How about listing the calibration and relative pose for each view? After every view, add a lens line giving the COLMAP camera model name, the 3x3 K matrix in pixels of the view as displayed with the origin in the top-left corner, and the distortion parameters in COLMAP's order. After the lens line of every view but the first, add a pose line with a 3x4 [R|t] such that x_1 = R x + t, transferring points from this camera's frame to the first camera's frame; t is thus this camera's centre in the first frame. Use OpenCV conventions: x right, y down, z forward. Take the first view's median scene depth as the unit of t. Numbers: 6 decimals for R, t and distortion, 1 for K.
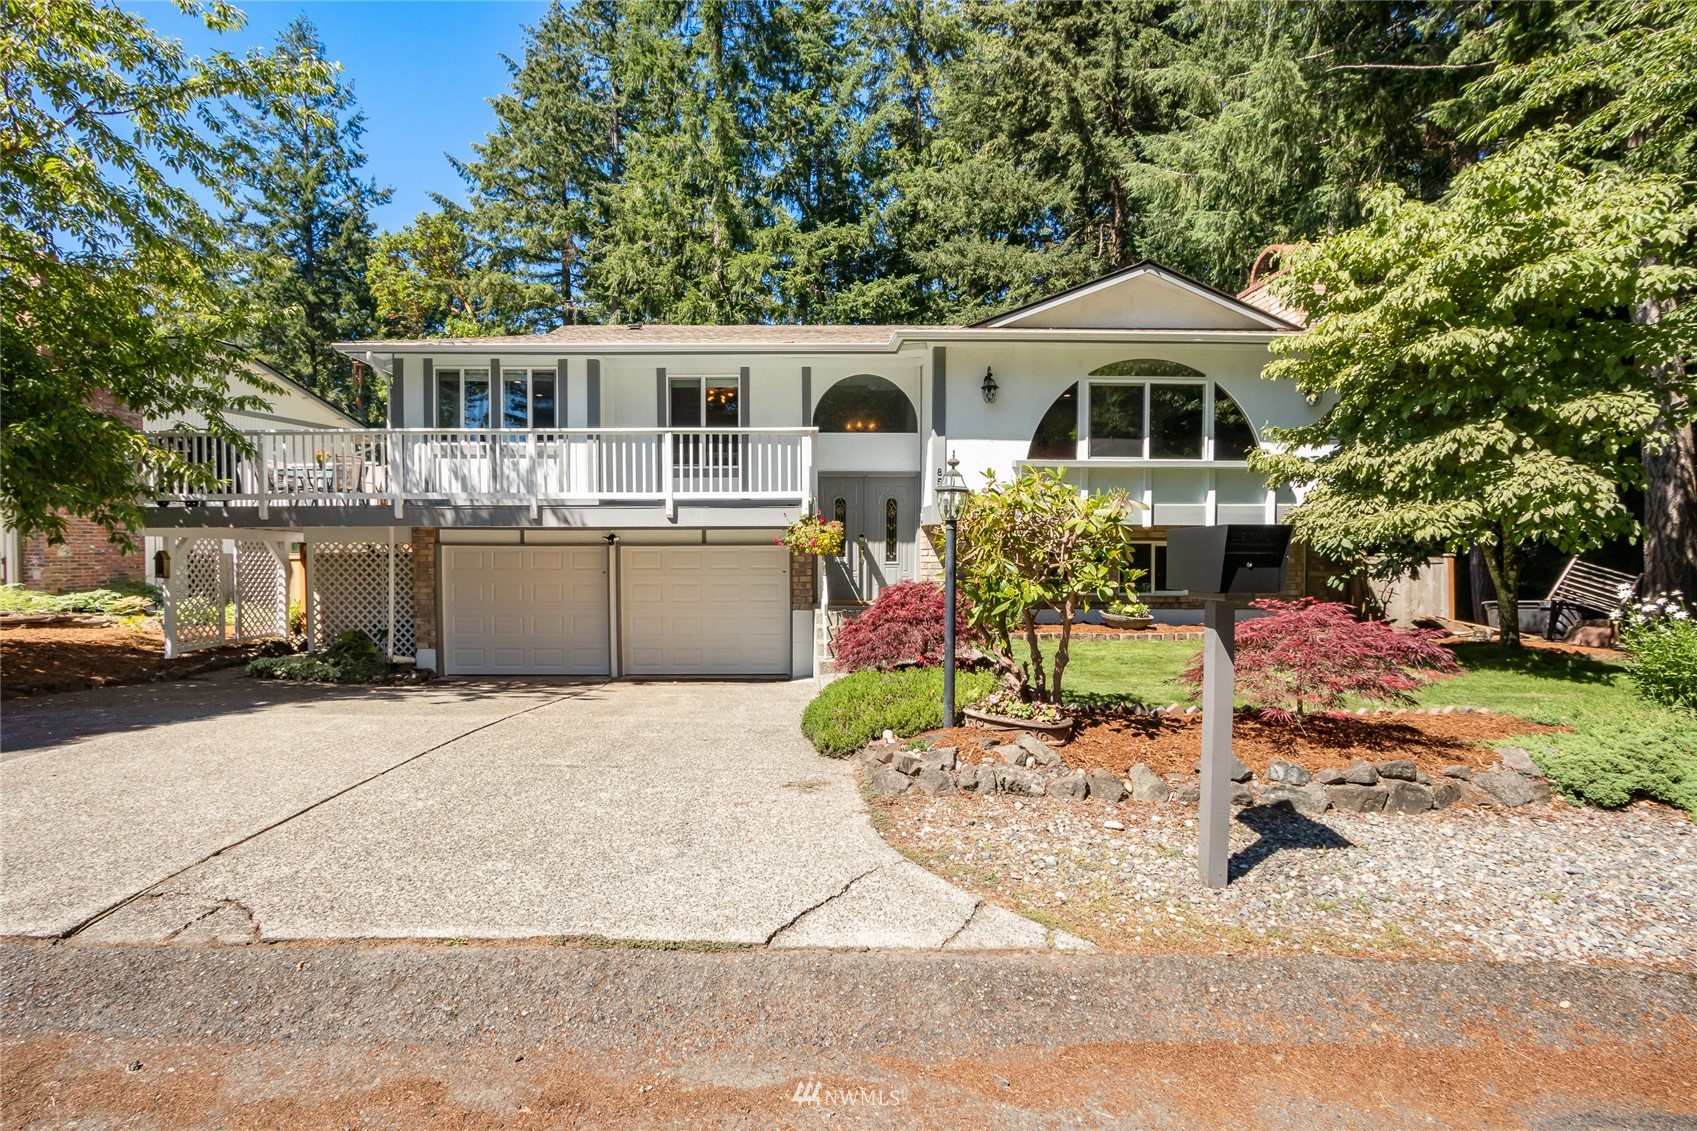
lens RADIAL K [[785.3, 0, 844.1], [0, 785.3, 560.7], [0, 0, 1]] dist [0.006302, -0.001436]
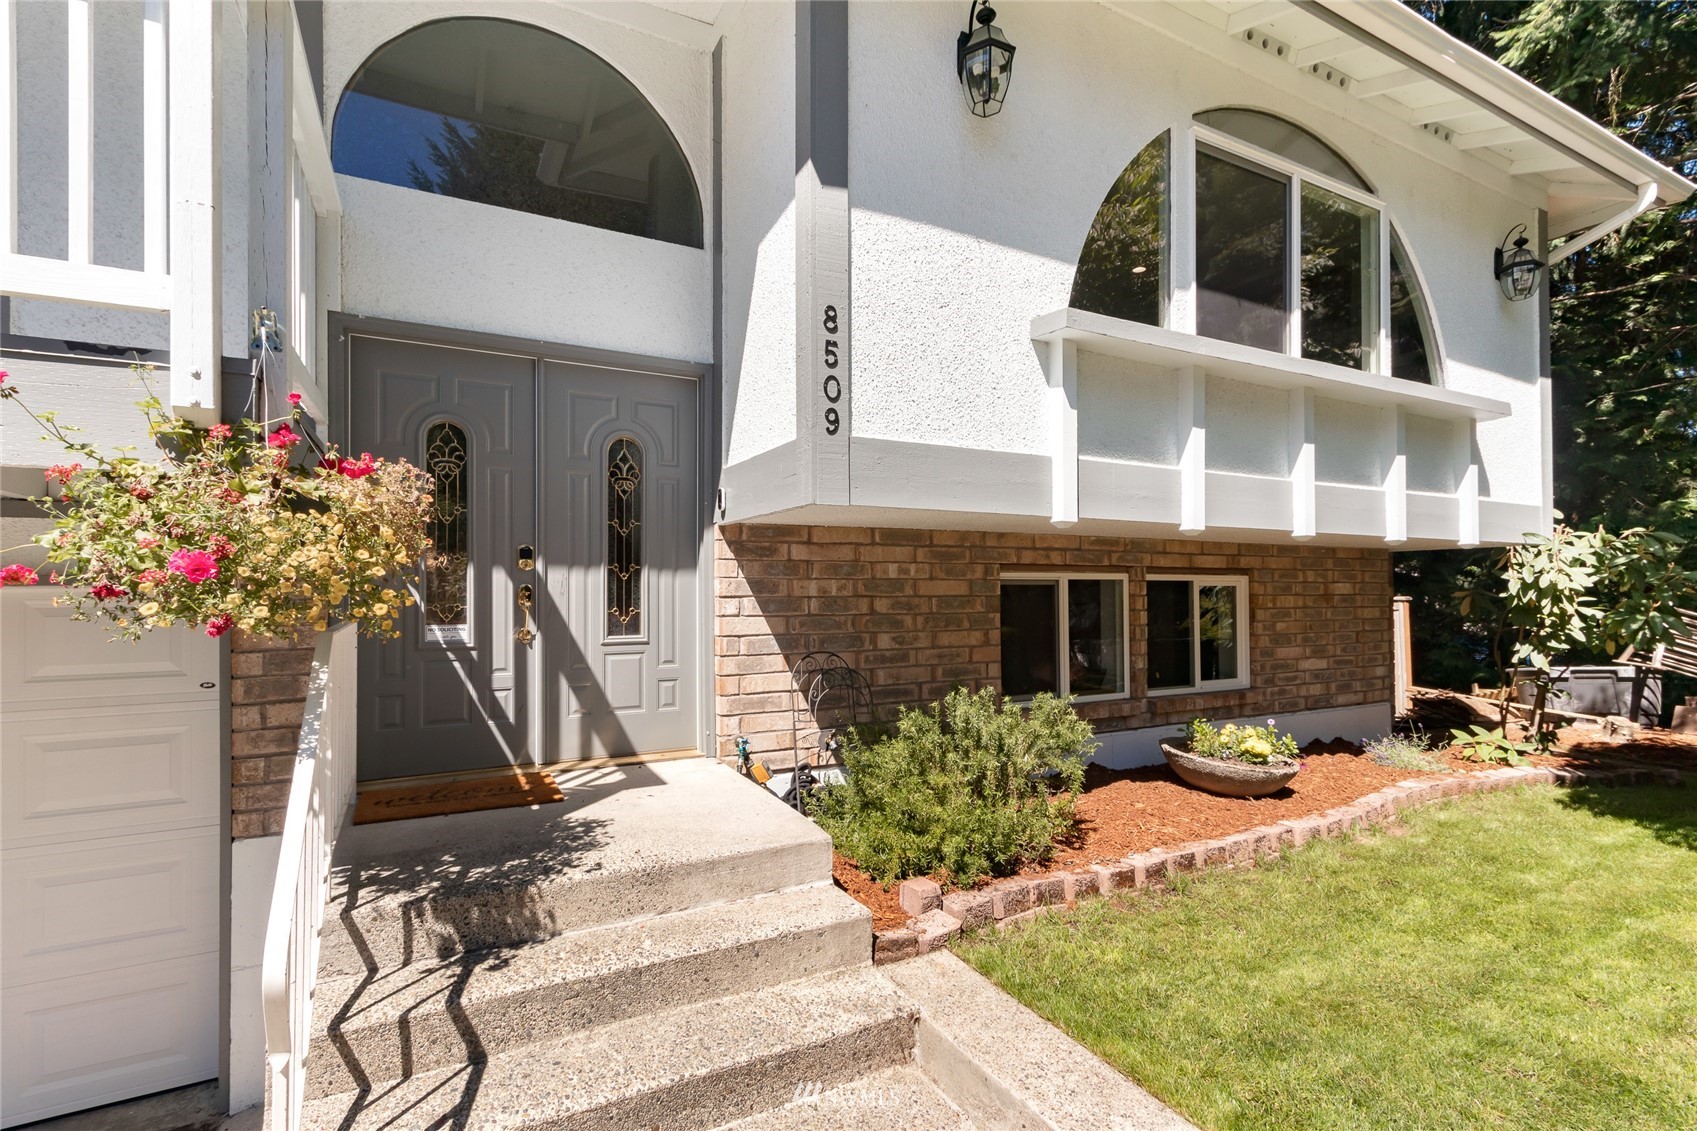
lens RADIAL K [[785.3, 0, 833.5], [0, 785.3, 569.6], [0, 0, 1]] dist [0.006302, -0.001436]
pose [[0.921152, 0.006460, 0.389149, 0.014344], [0.010237, 0.999114, -0.040818, -0.011633], [-0.389068, 0.041583, 0.920270, 0.688970]]
